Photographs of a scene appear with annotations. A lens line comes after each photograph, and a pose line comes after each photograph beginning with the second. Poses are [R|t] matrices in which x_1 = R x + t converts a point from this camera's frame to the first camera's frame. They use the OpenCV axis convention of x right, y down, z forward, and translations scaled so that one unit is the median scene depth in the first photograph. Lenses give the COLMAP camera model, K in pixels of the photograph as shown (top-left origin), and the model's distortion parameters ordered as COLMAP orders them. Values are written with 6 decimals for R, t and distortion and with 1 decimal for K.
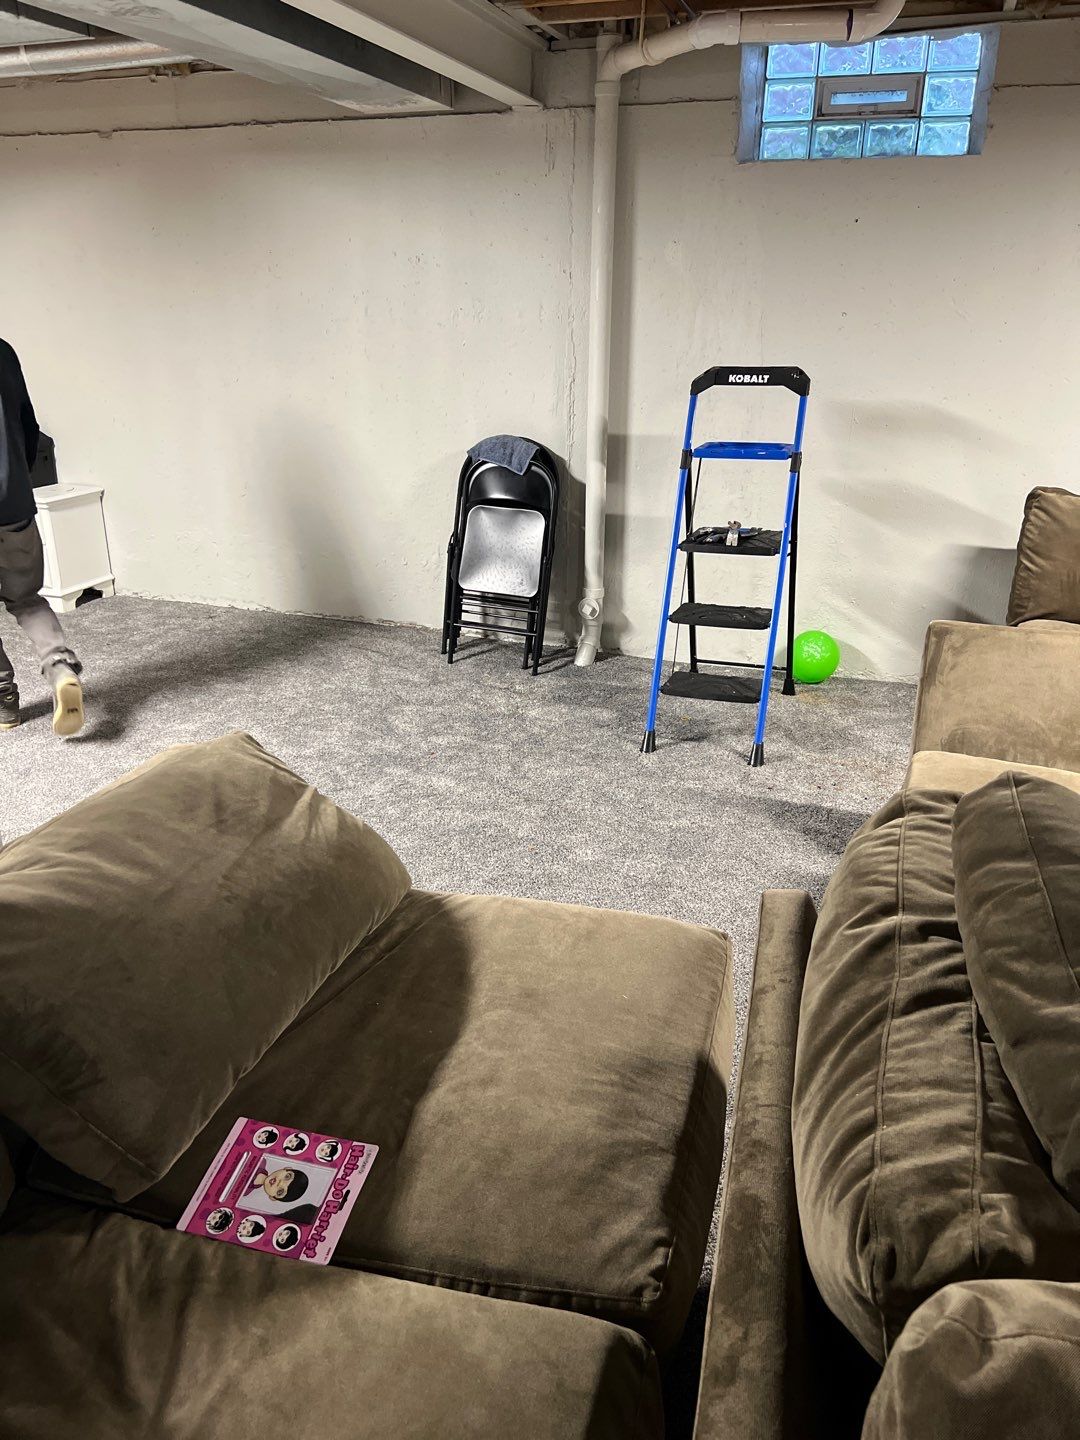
lens RADIAL K [[1072.7, 0, 534.5], [0, 1072.7, 744.7], [0, 0, 1]] dist [0.049521, -0.053643]
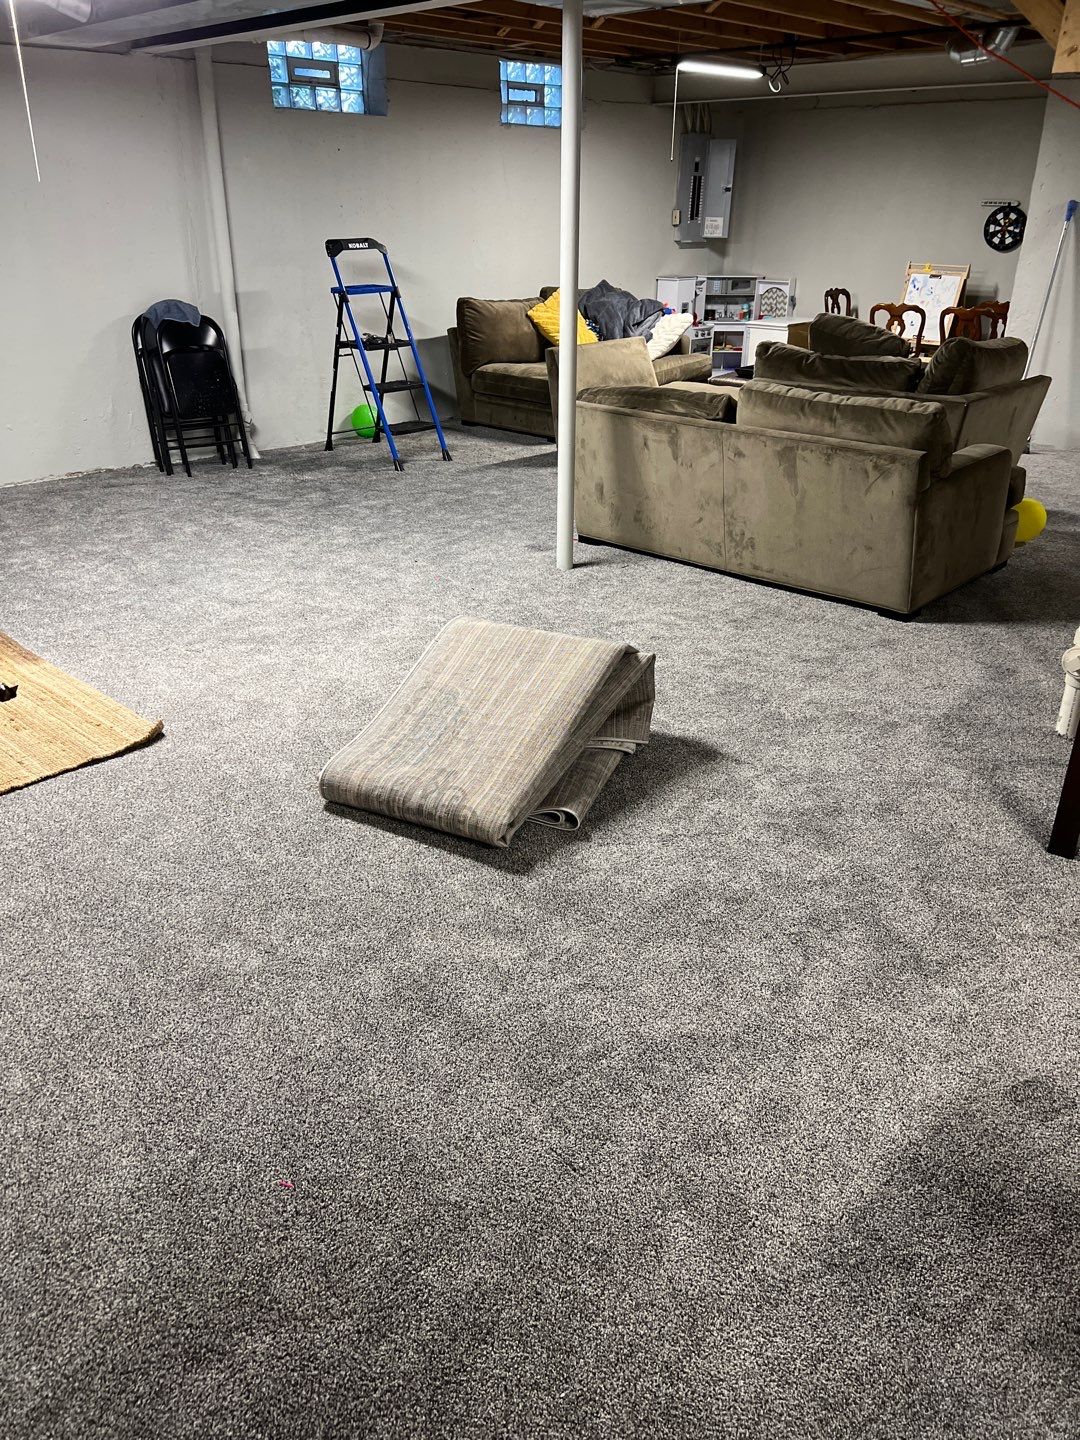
lens RADIAL K [[1072.7, 0, 534.5], [0, 1072.7, 744.7], [0, 0, 1]] dist [0.049521, -0.053643]
pose [[0.433016, -0.406821, 0.804359, -1.384011], [0.340632, 0.900041, 0.271840, 0.004855], [-0.834546, 0.156279, 0.528308, -0.019522]]
